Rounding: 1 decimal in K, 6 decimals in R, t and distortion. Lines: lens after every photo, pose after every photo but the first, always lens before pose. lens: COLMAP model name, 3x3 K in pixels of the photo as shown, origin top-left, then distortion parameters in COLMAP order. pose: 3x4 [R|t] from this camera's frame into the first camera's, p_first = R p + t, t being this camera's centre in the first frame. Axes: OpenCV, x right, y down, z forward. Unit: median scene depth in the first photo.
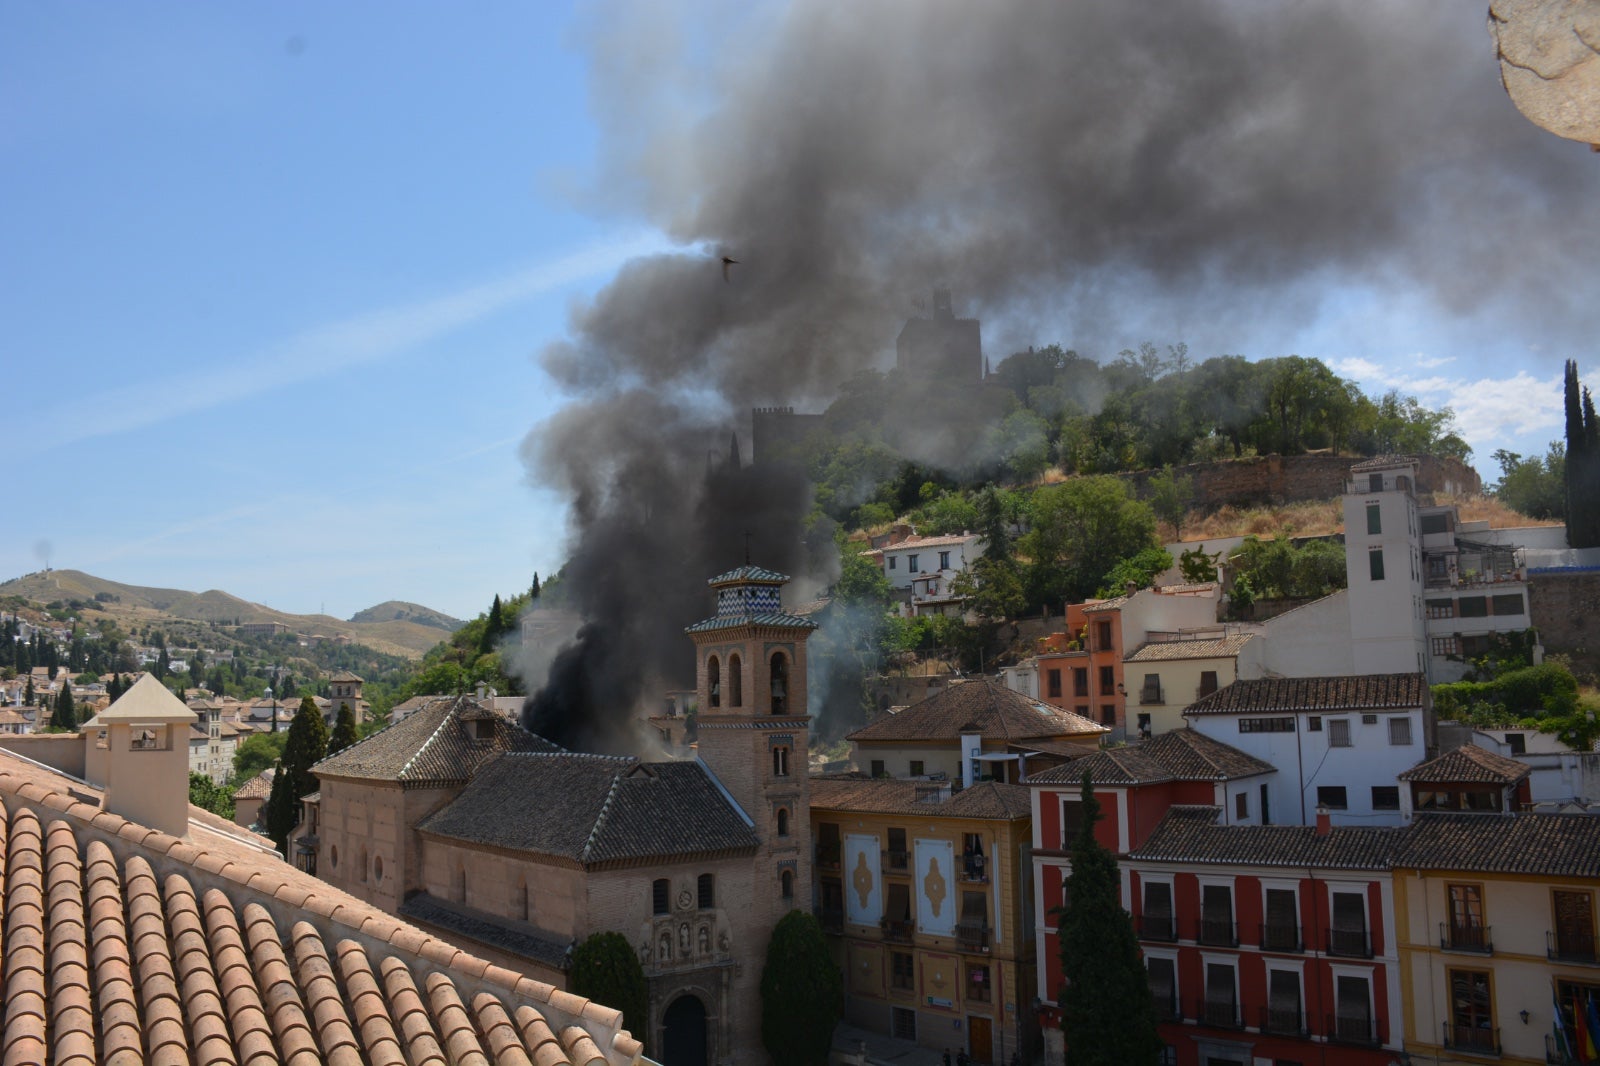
lens RADIAL K [[1277.7, 0, 778.7], [0, 1277.7, 535.0], [0, 0, 1]] dist [-0.141002, 0.105112]
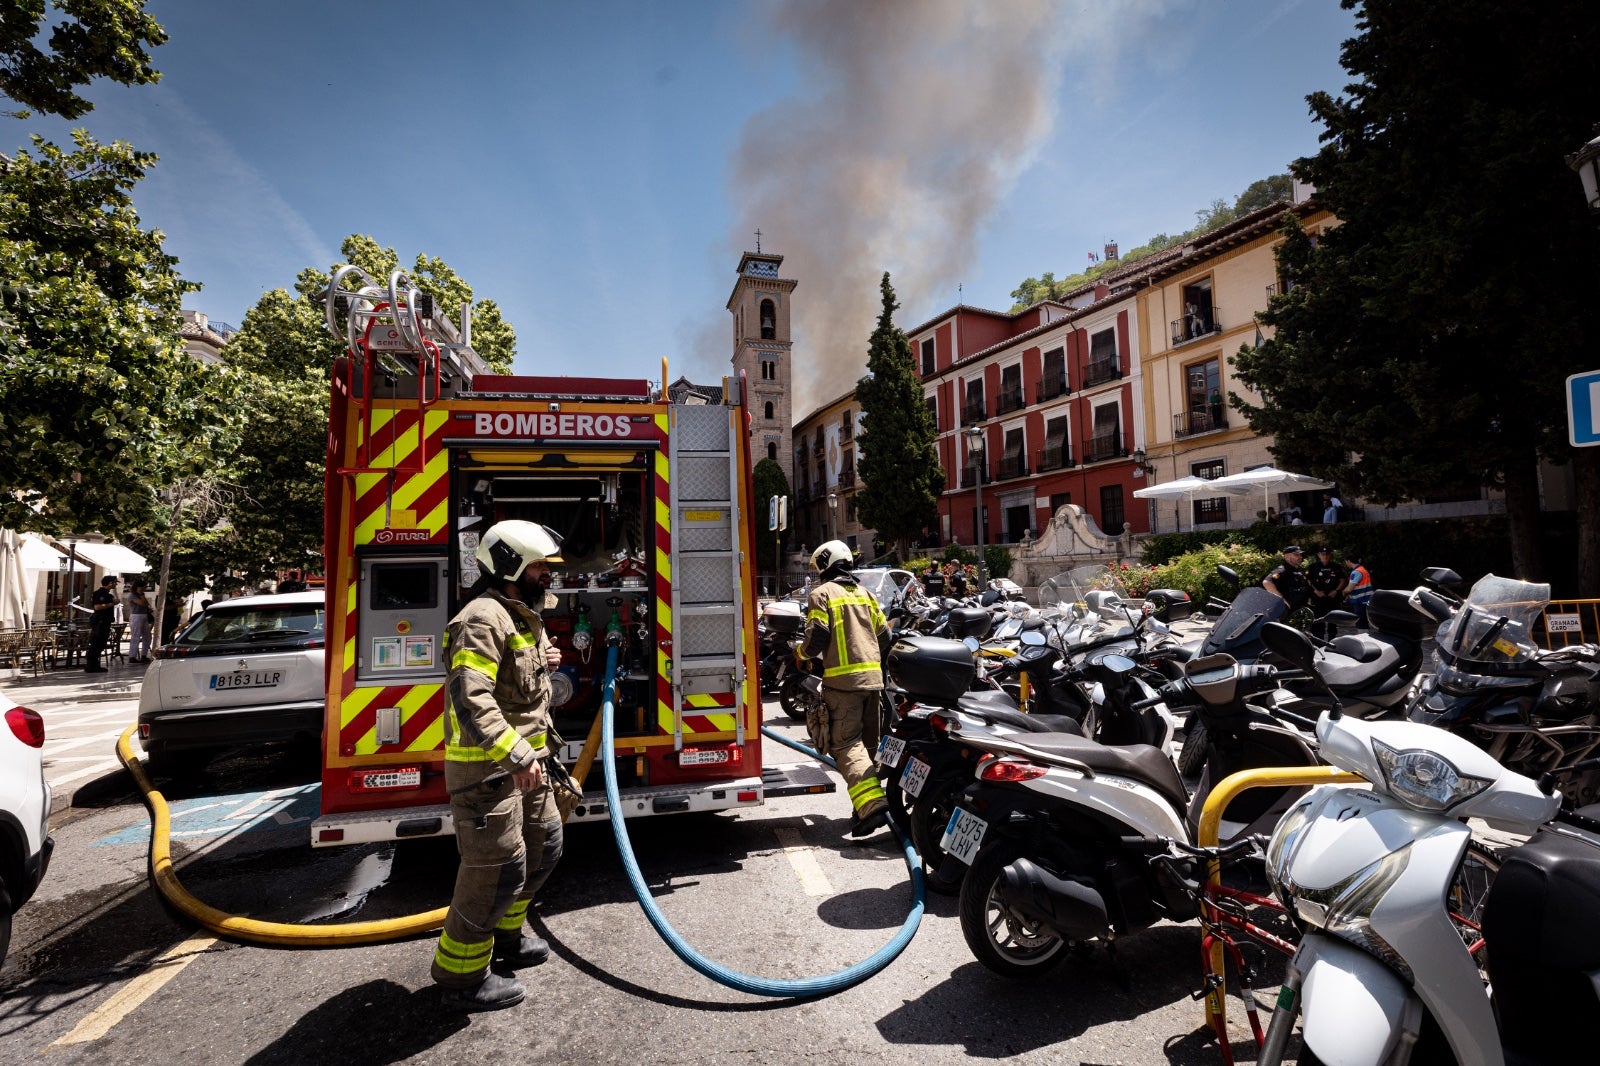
lens RADIAL K [[715.5, 0, 794.5], [0, 715.5, 528.8], [0, 0, 1]] dist [-0.000166, 0.000031]
pose [[0.930768, -0.023355, -0.364865, 0.351926], [0.044369, 0.997797, 0.049315, 0.343412], [0.362909, -0.062090, 0.929754, 0.236429]]
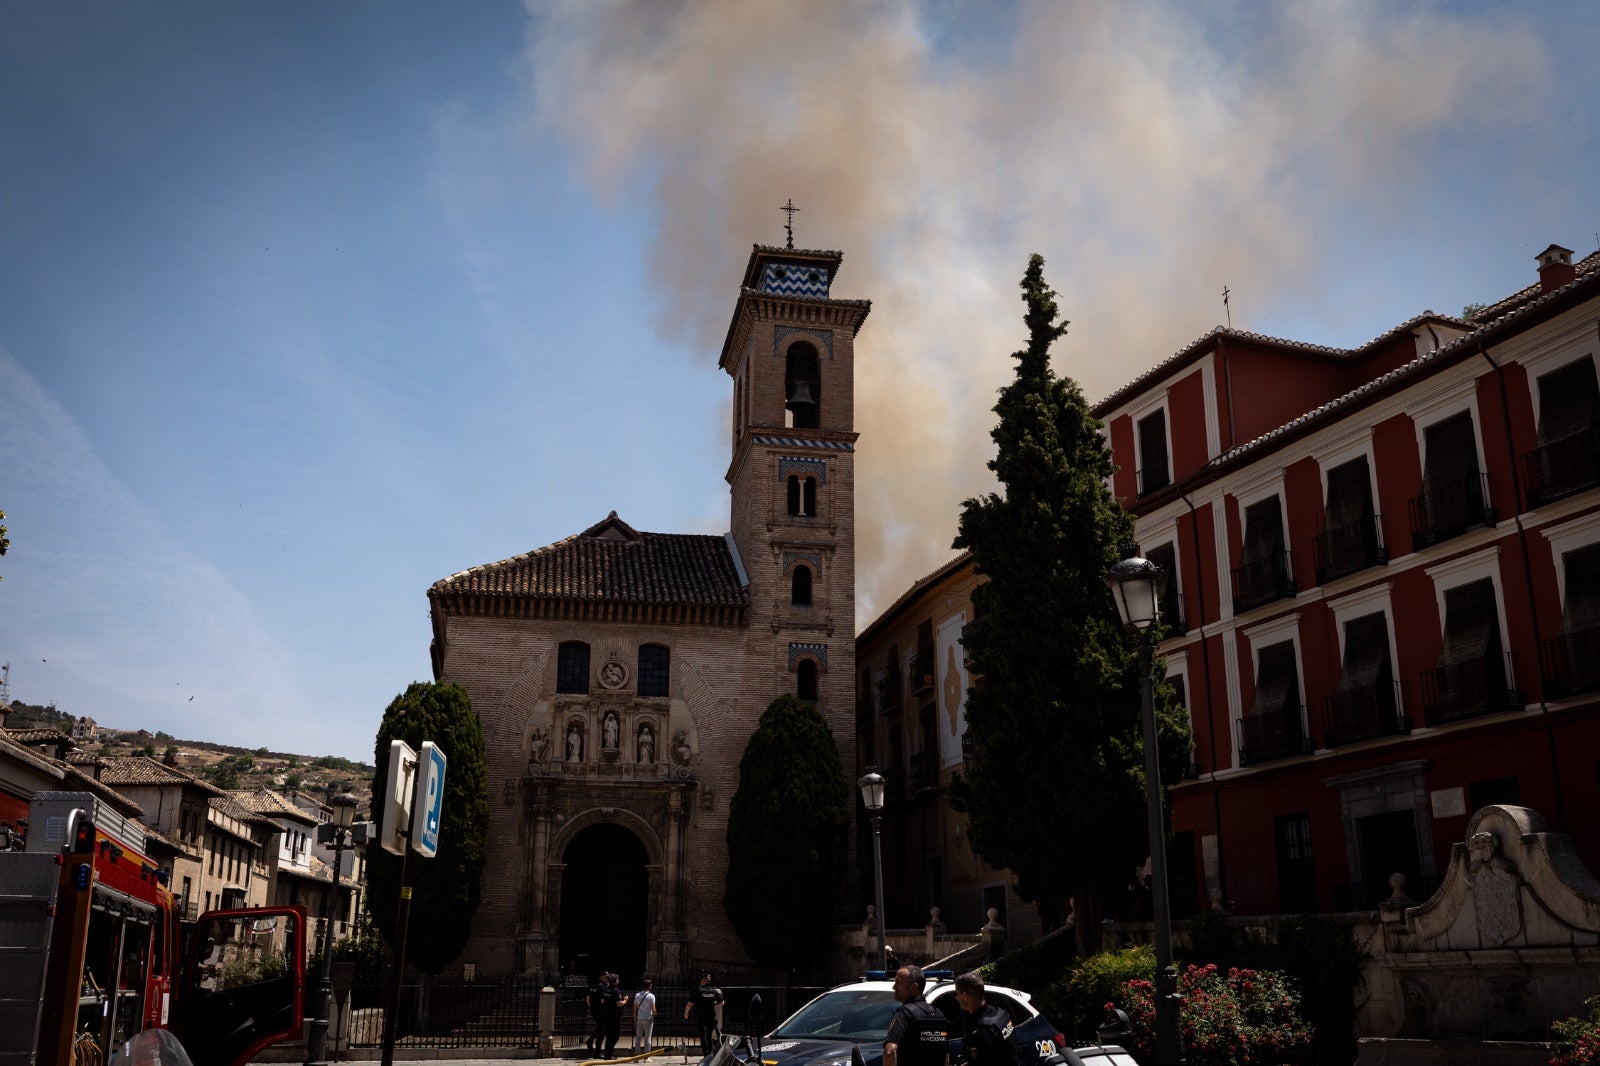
lens RADIAL K [[1547.1, 0, 800.0], [0, 1547.1, 533.0], [0, 0, 1]] dist [0.001983, 0.004043]
pose [[0.893028, -0.106353, -0.437252, 0.367178], [0.035069, 0.985163, -0.167998, 0.350570], [0.448632, 0.134693, 0.883508, 0.321634]]
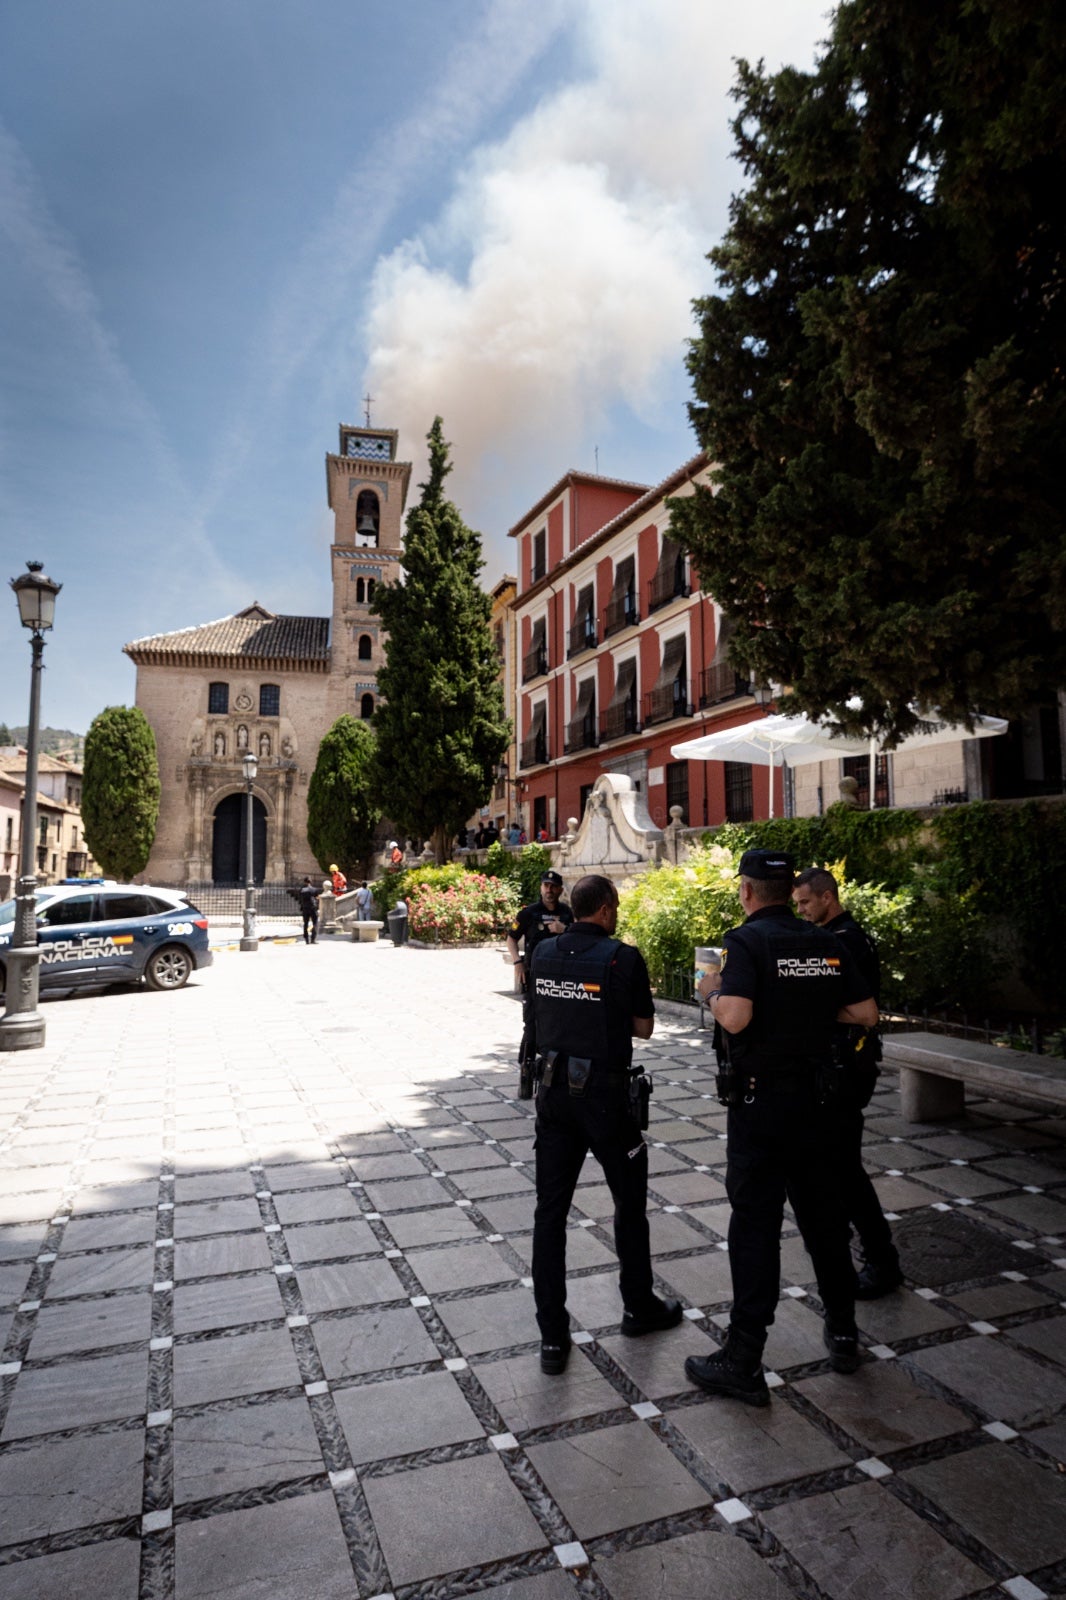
lens RADIAL K [[892.7, 0, 527.5], [0, 892.7, 807.1], [0, 0, 1]] dist [0.002510, 0.000294]
pose [[0.900960, -0.019243, -0.433476, 0.459691], [0.034930, 0.998990, 0.028252, 0.359739], [0.432494, -0.040595, 0.900722, 0.419731]]
